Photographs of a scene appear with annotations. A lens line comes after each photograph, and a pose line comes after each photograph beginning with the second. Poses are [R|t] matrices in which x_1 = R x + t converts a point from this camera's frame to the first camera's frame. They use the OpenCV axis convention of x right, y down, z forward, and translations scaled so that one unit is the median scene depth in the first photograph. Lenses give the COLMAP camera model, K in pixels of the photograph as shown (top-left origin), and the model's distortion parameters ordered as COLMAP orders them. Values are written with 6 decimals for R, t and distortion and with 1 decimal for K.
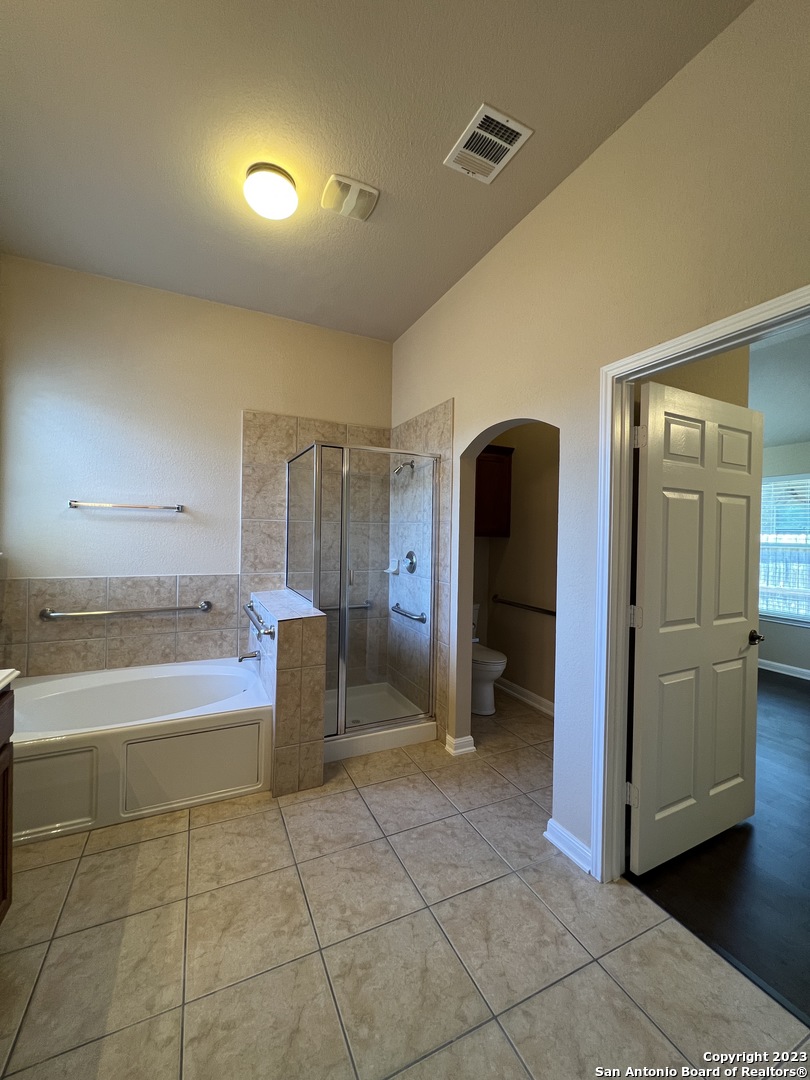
lens RADIAL K [[431.3, 0, 409.4], [0, 431.3, 536.2], [0, 0, 1]] dist [-0.001252, 0.000530]
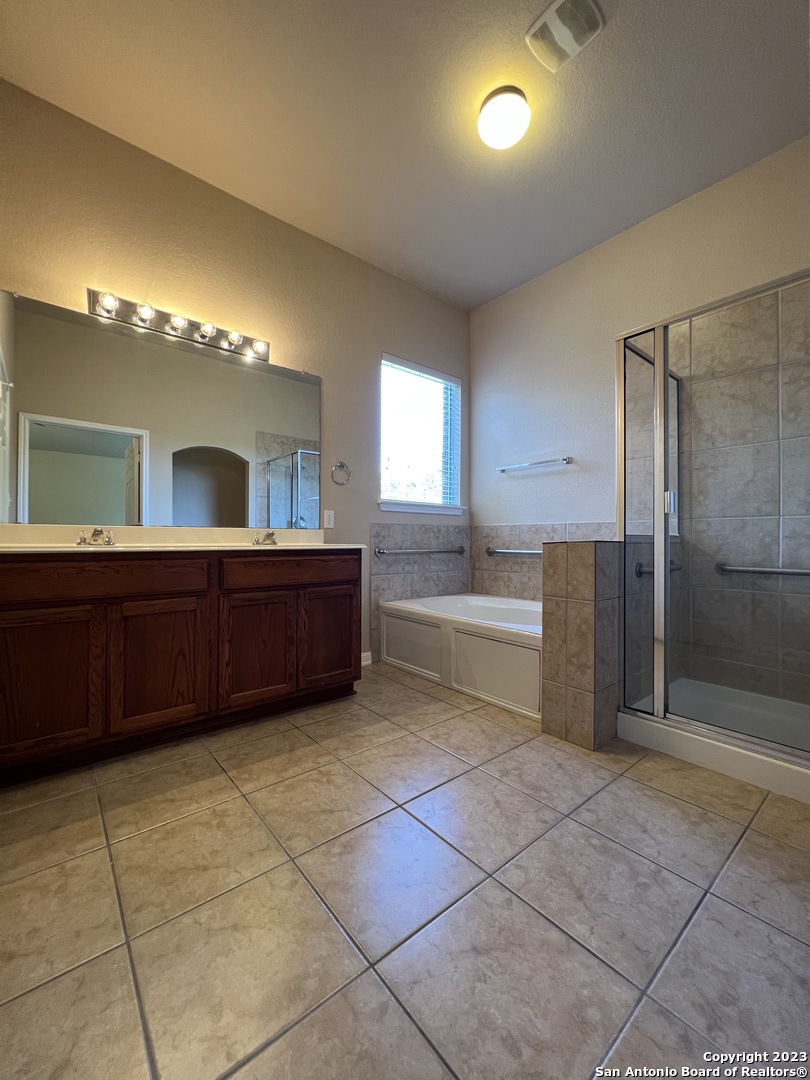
lens RADIAL K [[431.3, 0, 401.2], [0, 431.3, 534.6], [0, 0, 1]] dist [-0.001252, 0.000530]
pose [[0.238235, -0.027471, -0.970819, 0.531614], [-0.004585, 0.999557, -0.029409, 0.204911], [0.971197, 0.011458, 0.238004, 0.470403]]
